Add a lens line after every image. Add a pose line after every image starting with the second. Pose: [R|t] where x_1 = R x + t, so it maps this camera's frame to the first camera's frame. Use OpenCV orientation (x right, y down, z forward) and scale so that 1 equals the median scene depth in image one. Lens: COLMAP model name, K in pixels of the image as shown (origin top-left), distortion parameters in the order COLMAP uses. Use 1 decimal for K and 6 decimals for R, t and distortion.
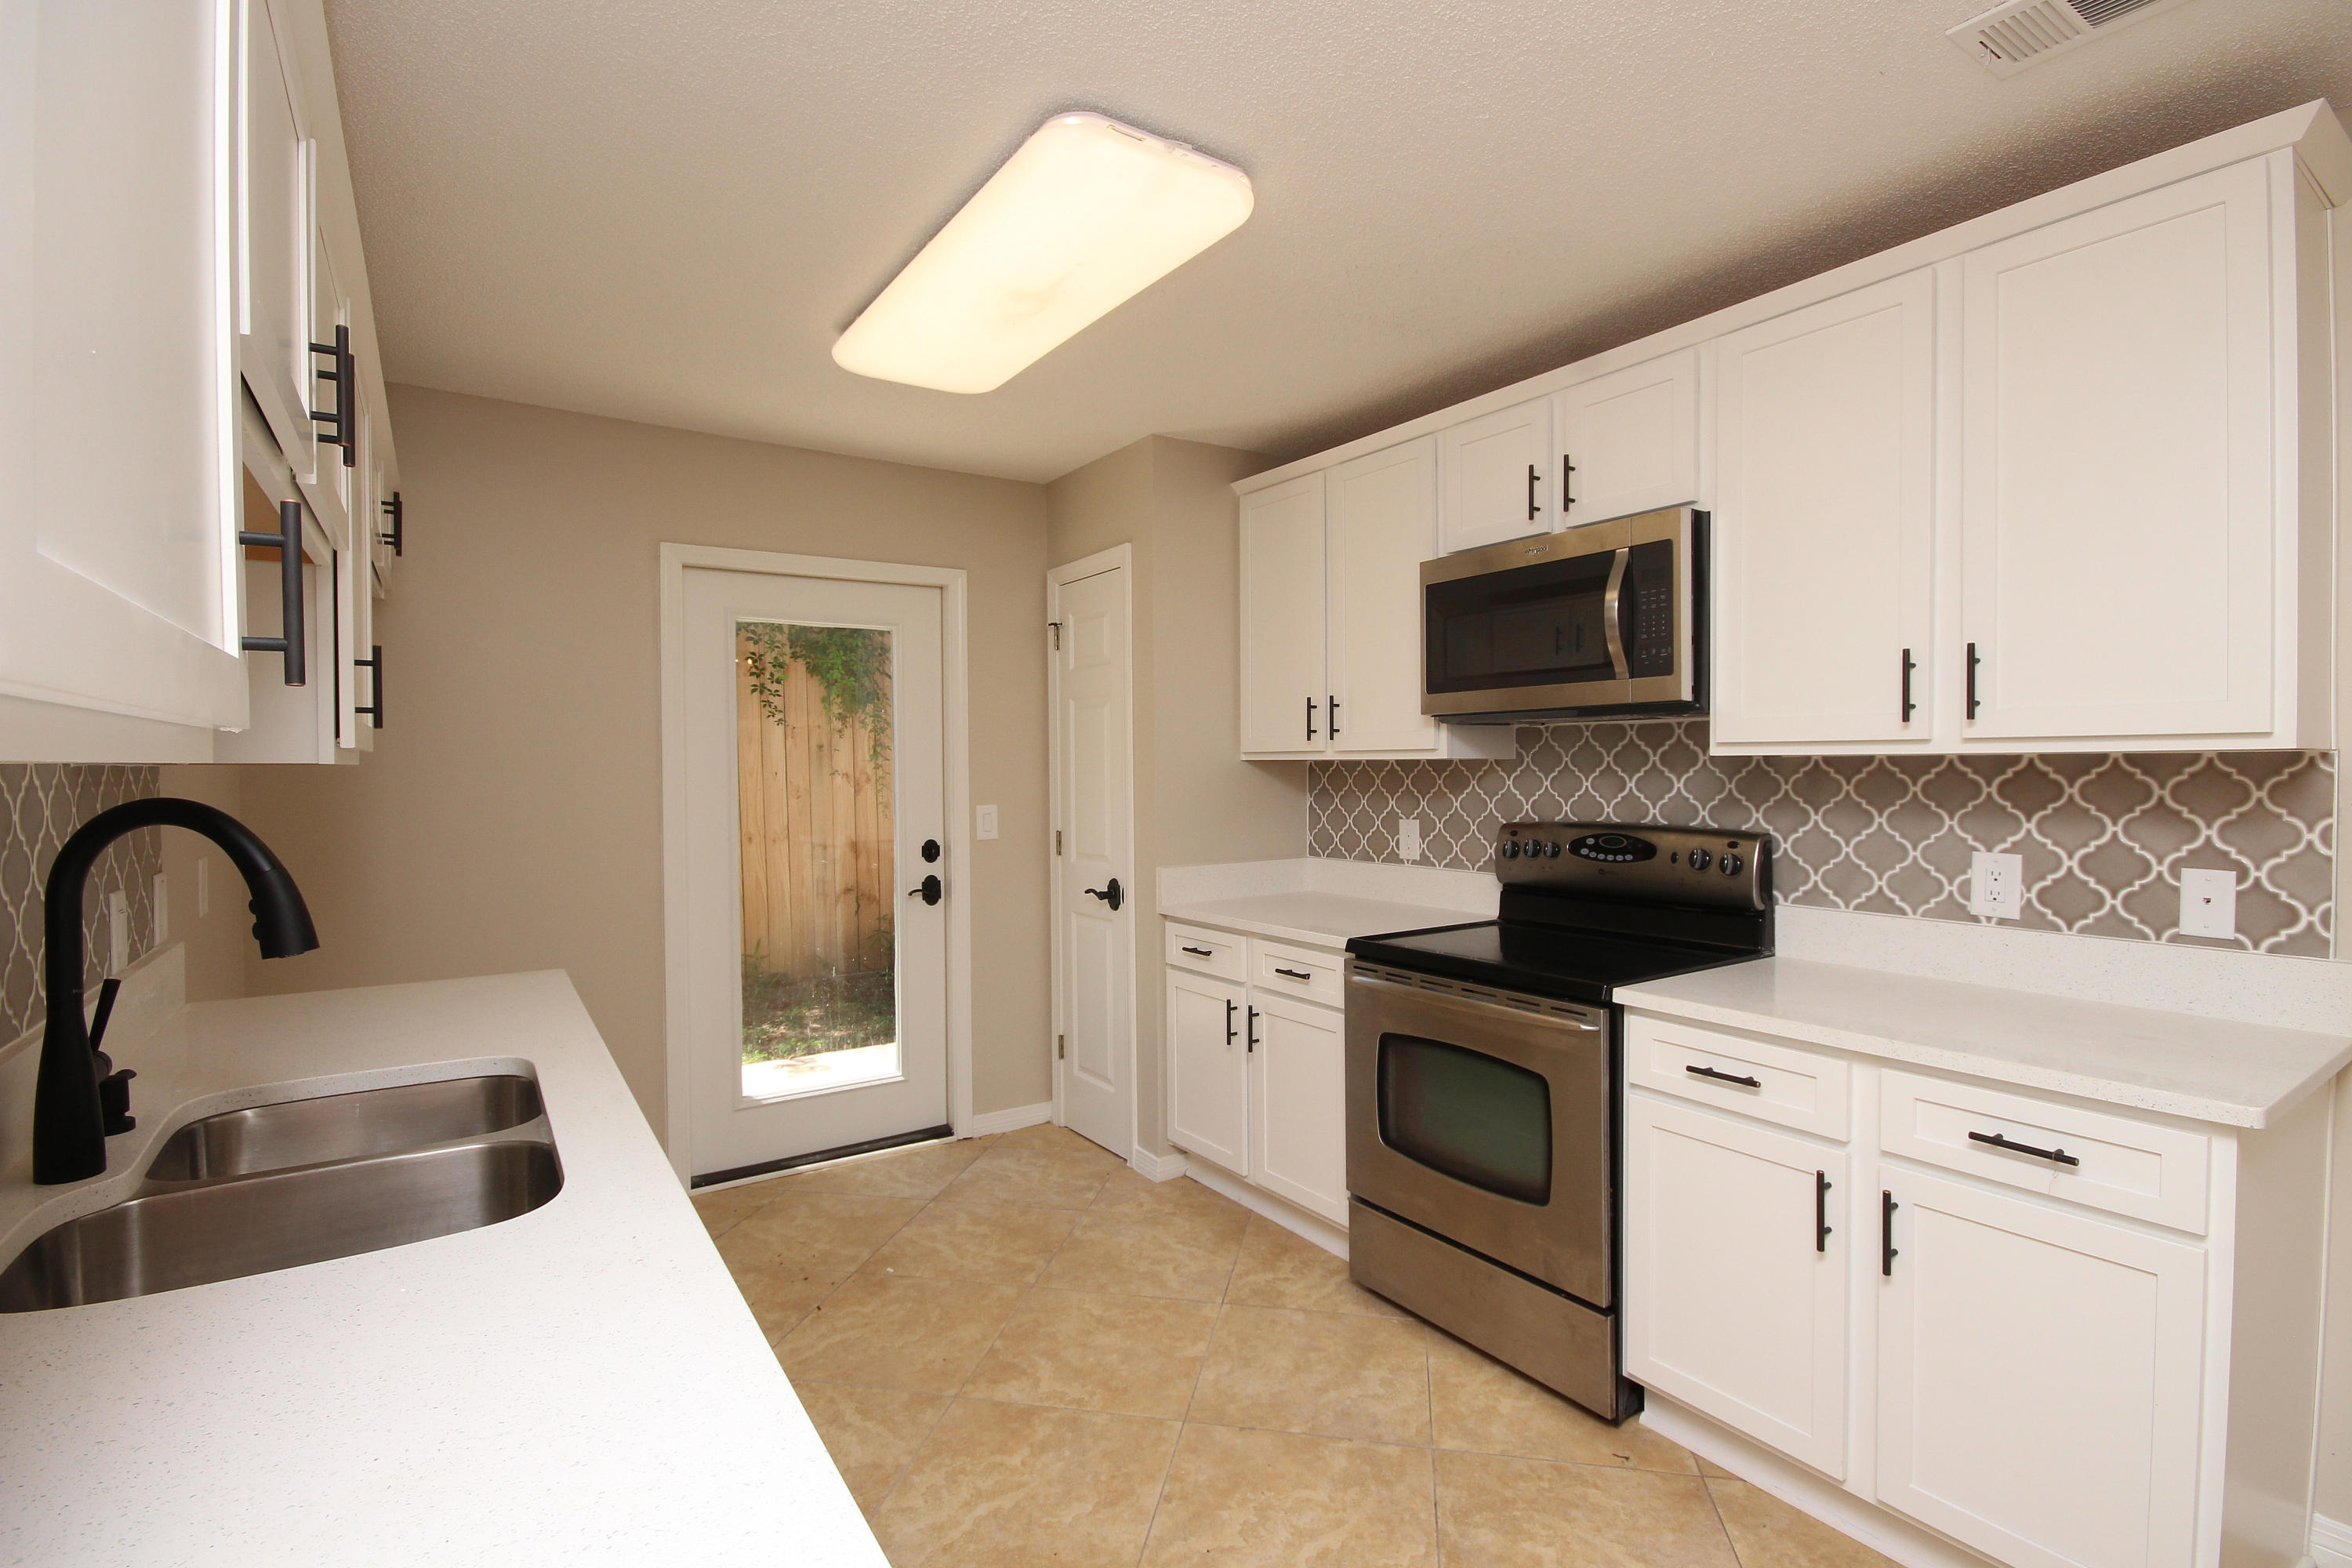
lens RADIAL K [[1083.9, 0, 1191.2], [0, 1083.9, 779.9], [0, 0, 1]] dist [0.000072, -0.005925]
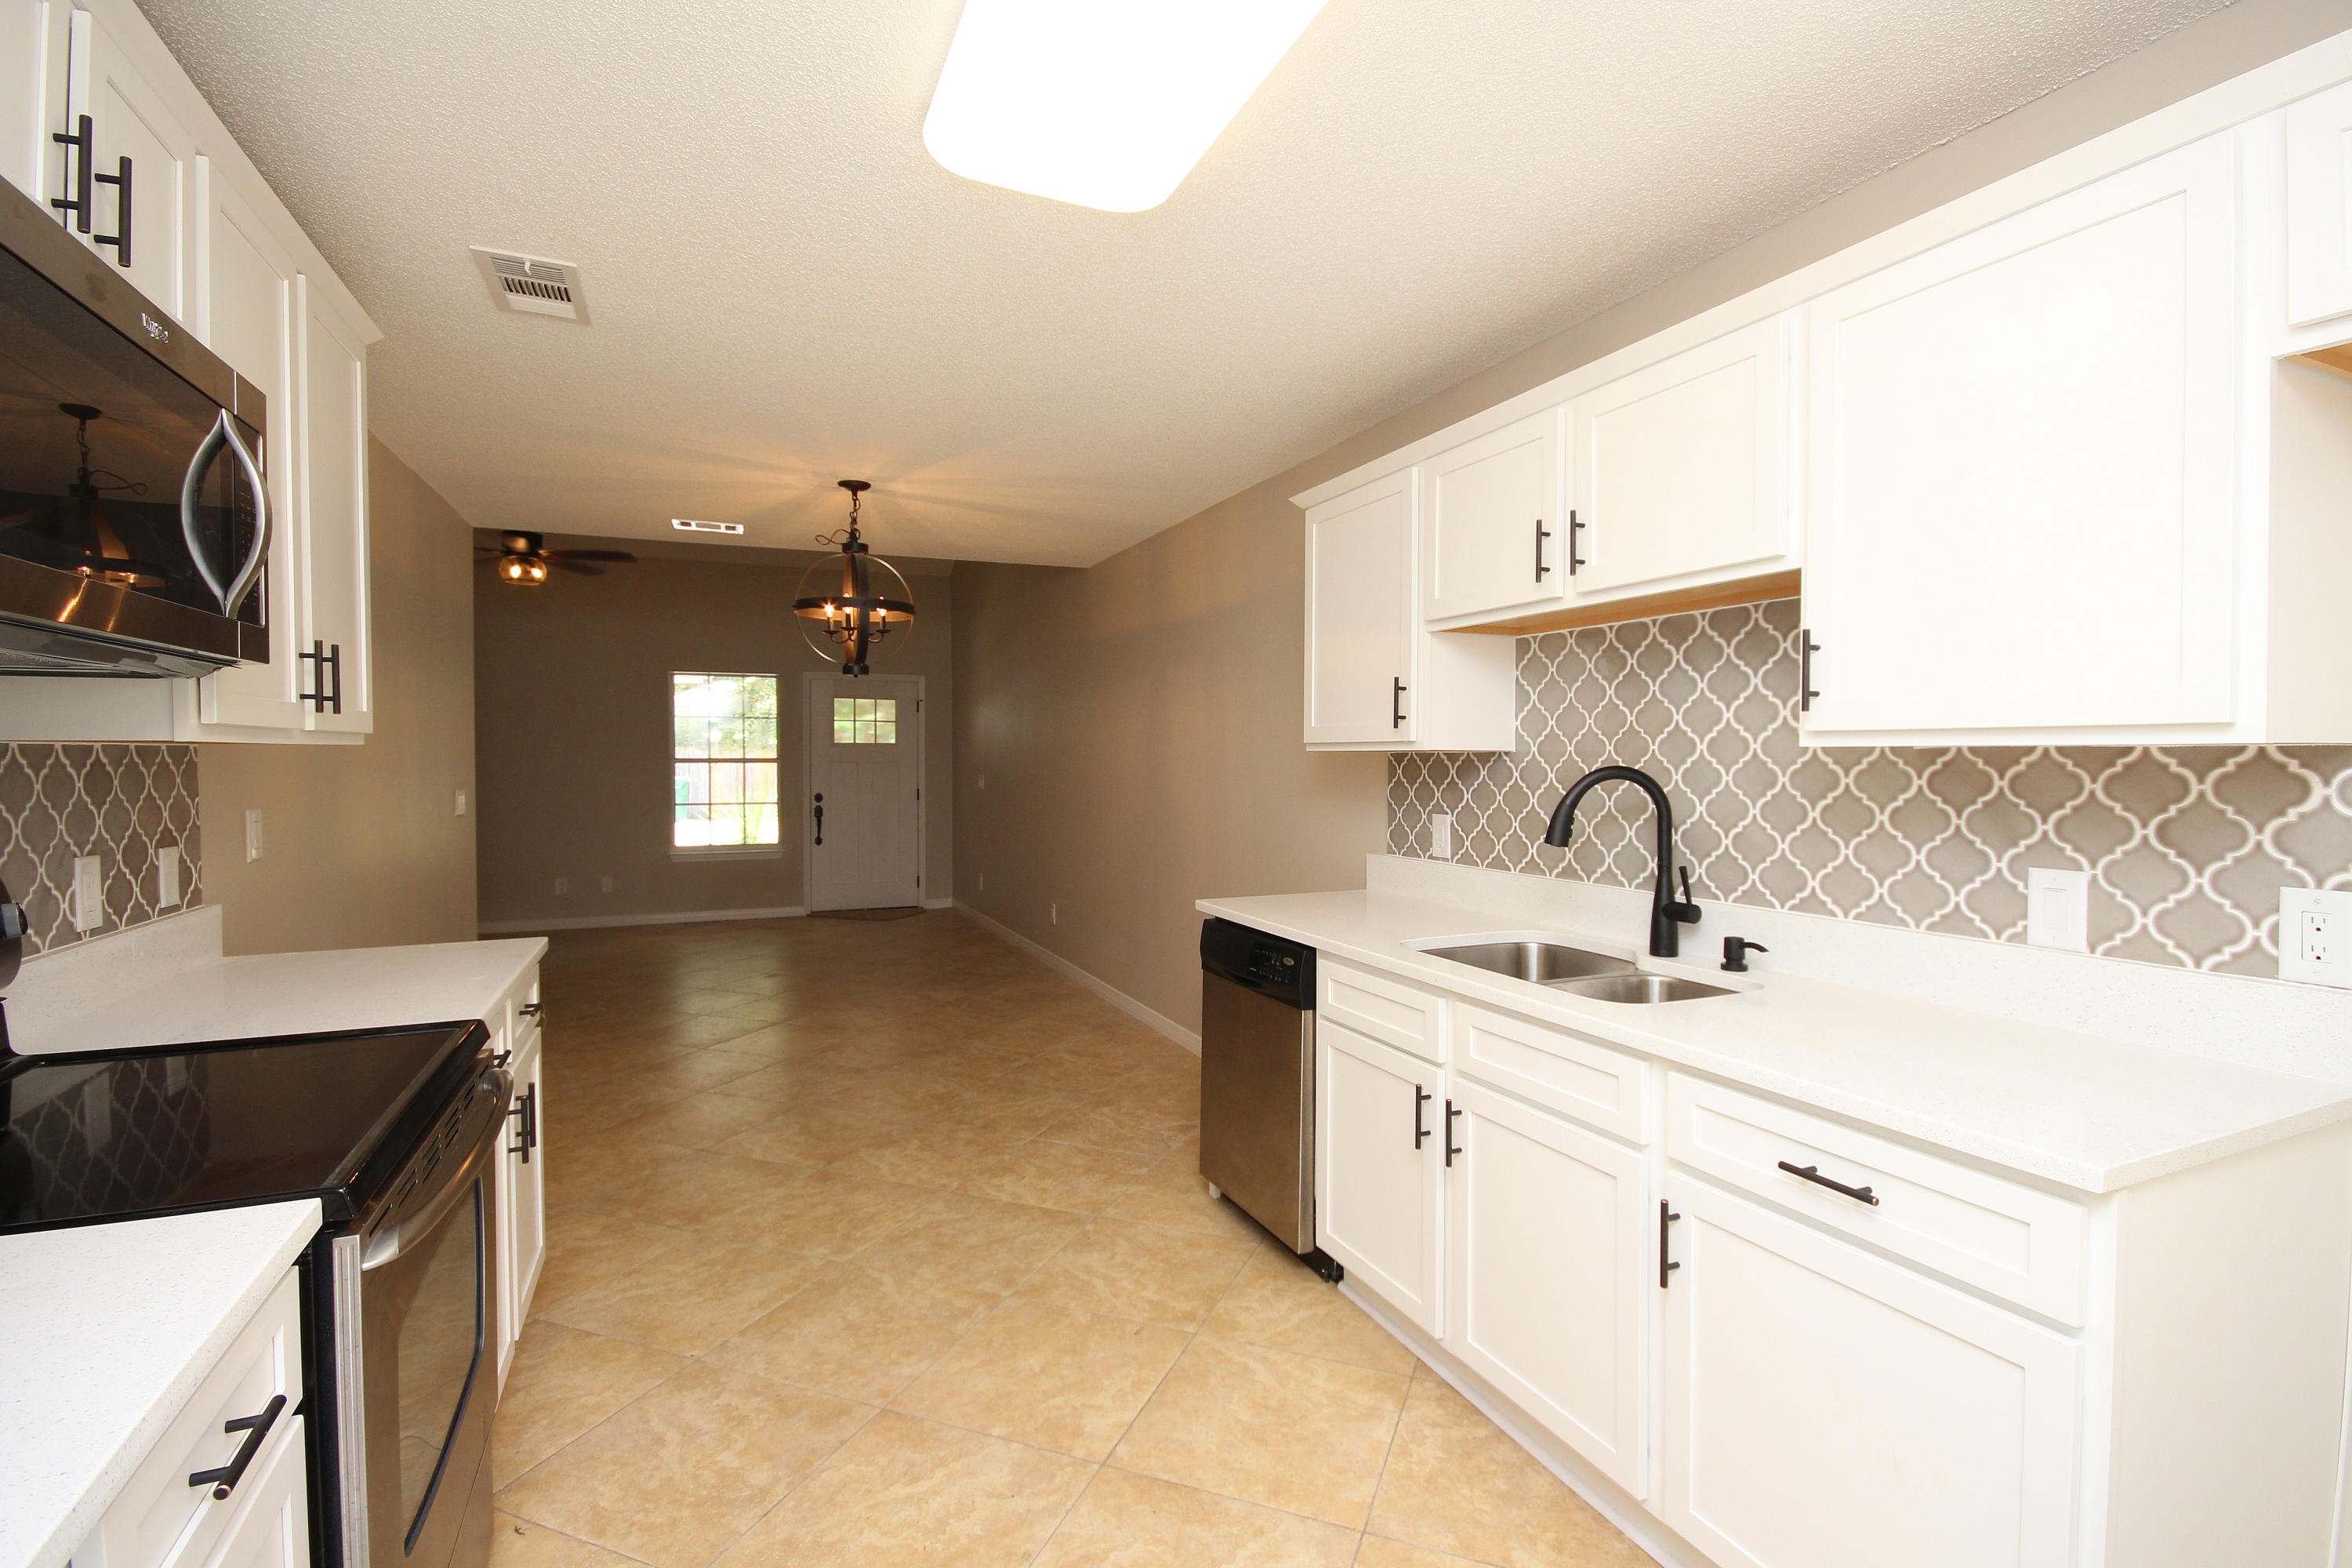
lens RADIAL K [[1083.9, 0, 1198.2], [0, 1083.9, 777.9], [0, 0, 1]] dist [0.000072, -0.005925]
pose [[-0.984385, 0.001344, 0.176025, -0.263083], [0.007614, 0.999360, 0.034953, -0.017673], [-0.175865, 0.035748, -0.983765, 1.496148]]
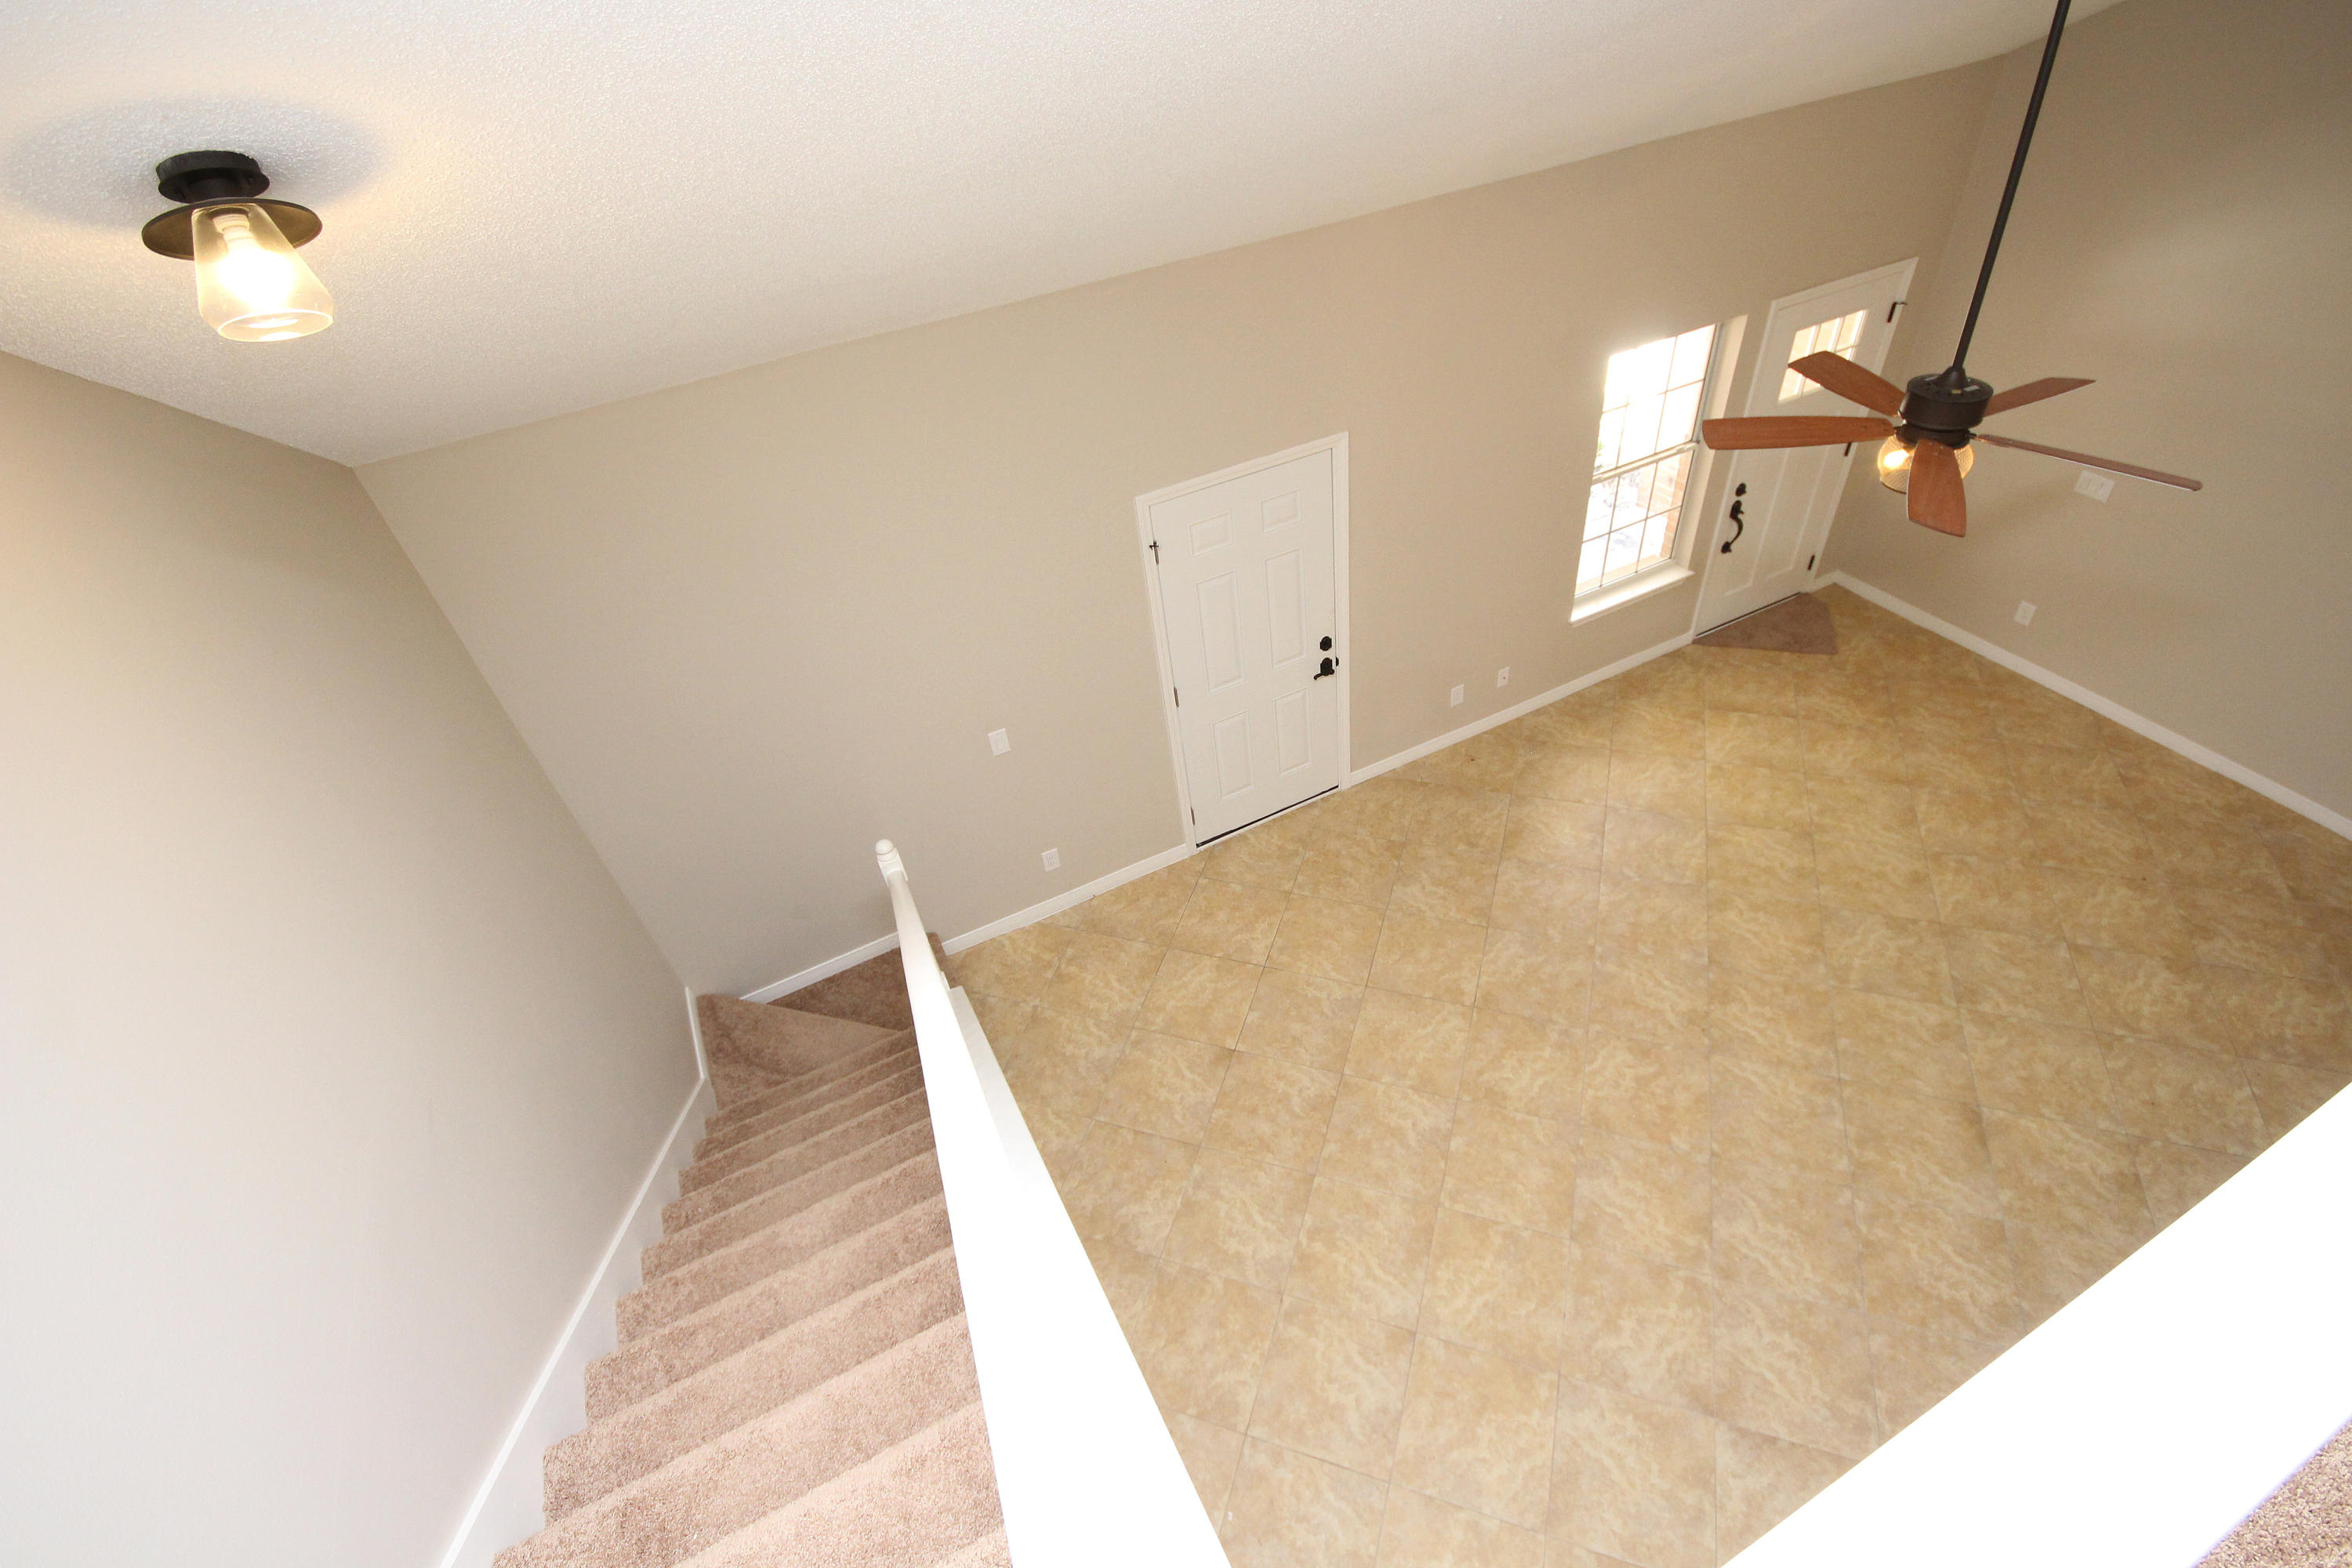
lens RADIAL K [[1083.9, 0, 1179.6], [0, 1083.9, 776.9], [0, 0, 1]] dist [0.000072, -0.005925]
pose [[-0.986021, -0.003811, 0.166578, 2.633320], [0.108265, 0.745284, 0.657899, -1.163490], [-0.126656, 0.666736, -0.734453, 0.481881]]
